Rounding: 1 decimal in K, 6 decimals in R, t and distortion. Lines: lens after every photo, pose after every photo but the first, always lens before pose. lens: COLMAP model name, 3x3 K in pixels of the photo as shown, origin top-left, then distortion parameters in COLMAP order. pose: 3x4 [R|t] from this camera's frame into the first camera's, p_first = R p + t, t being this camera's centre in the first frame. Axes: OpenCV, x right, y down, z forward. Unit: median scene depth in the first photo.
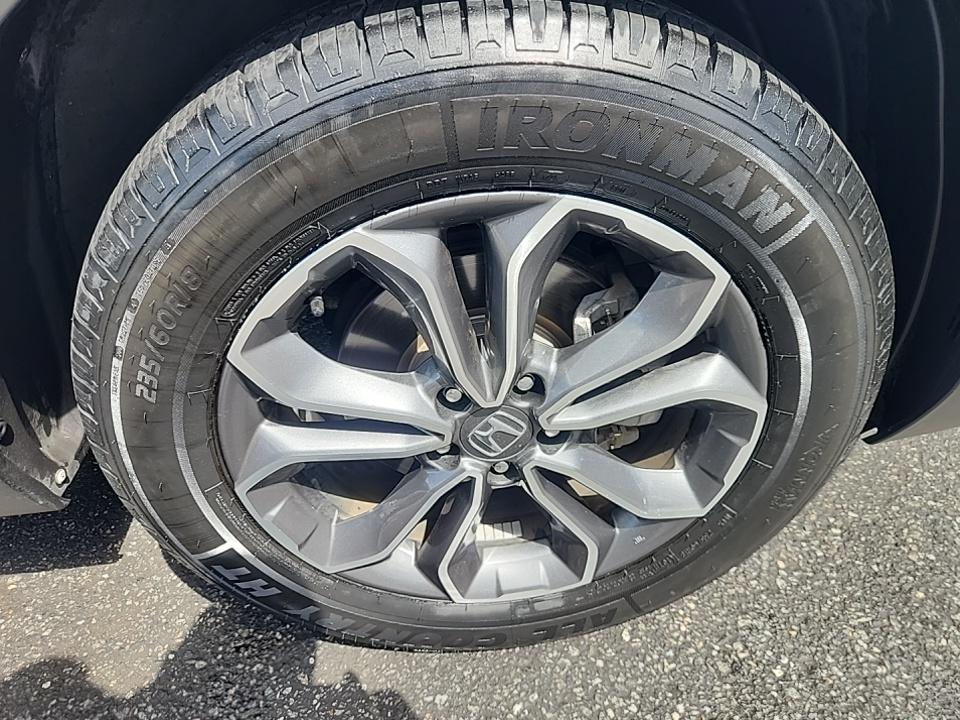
lens RADIAL K [[650.1, 0, 477.1], [0, 650.1, 360.3], [0, 0, 1]] dist [0.041444, -0.037654]
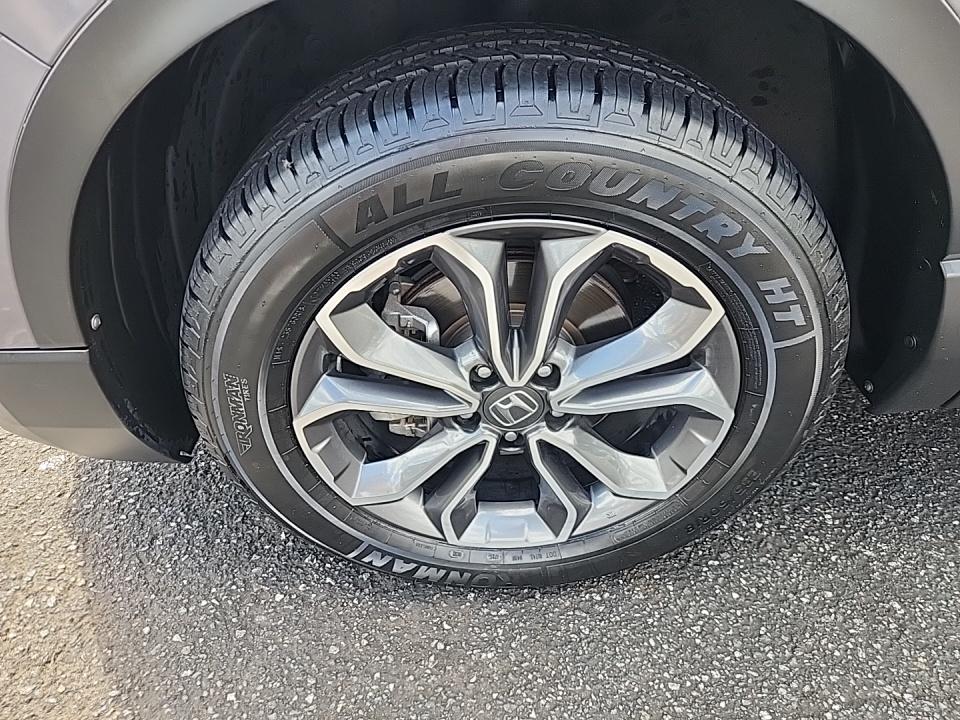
lens RADIAL K [[650.1, 0, 482.6], [0, 650.1, 366.4], [0, 0, 1]] dist [0.041444, -0.037654]
pose [[0.988490, 0.138909, 0.059934, -0.114618], [-0.141839, 0.988737, 0.047751, -0.014351], [-0.052626, -0.055702, 0.997060, -0.204195]]
